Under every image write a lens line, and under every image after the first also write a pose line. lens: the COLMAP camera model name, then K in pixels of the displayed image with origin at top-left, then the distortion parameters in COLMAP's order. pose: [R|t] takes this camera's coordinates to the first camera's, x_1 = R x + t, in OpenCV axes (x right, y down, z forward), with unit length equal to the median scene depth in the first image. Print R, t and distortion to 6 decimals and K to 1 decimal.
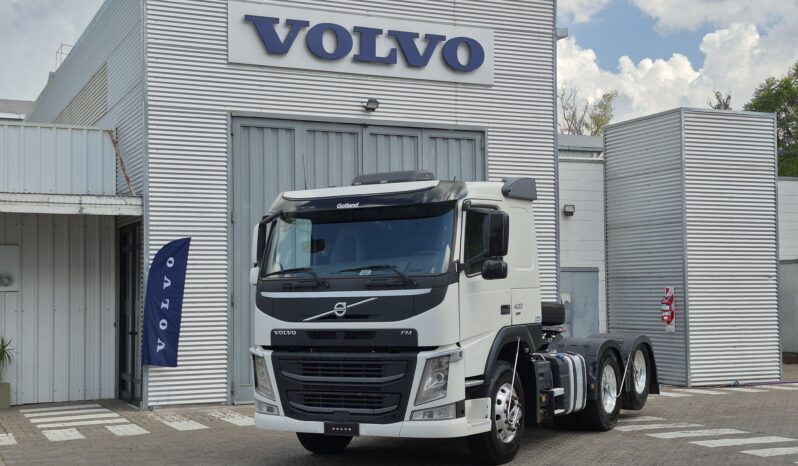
lens RADIAL K [[1100.4, 0, 399.0], [0, 1100.4, 233.0], [0, 0, 1]] dist [0.091687, -0.002602]
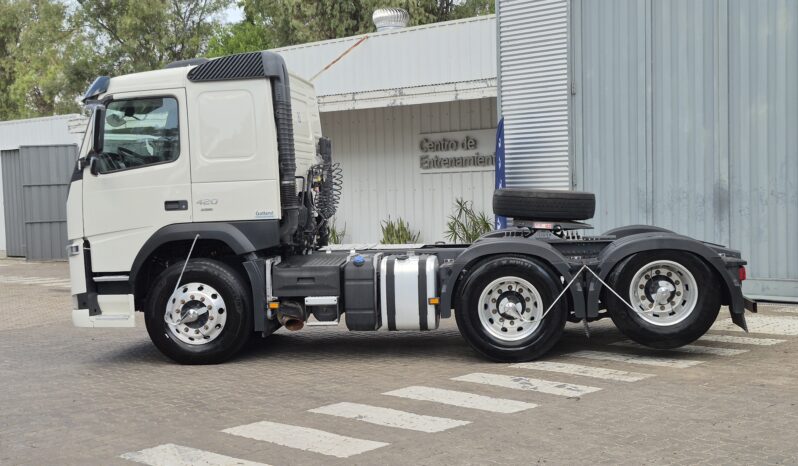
lens RADIAL K [[1100.4, 0, 399.0], [0, 1100.4, 233.0], [0, 0, 1]] dist [0.091687, -0.002602]
pose [[0.359717, 0.045125, -0.931970, 1.059674], [0.078302, 0.993847, 0.078344, 0.034712], [0.929770, -0.101157, 0.353970, 0.854117]]
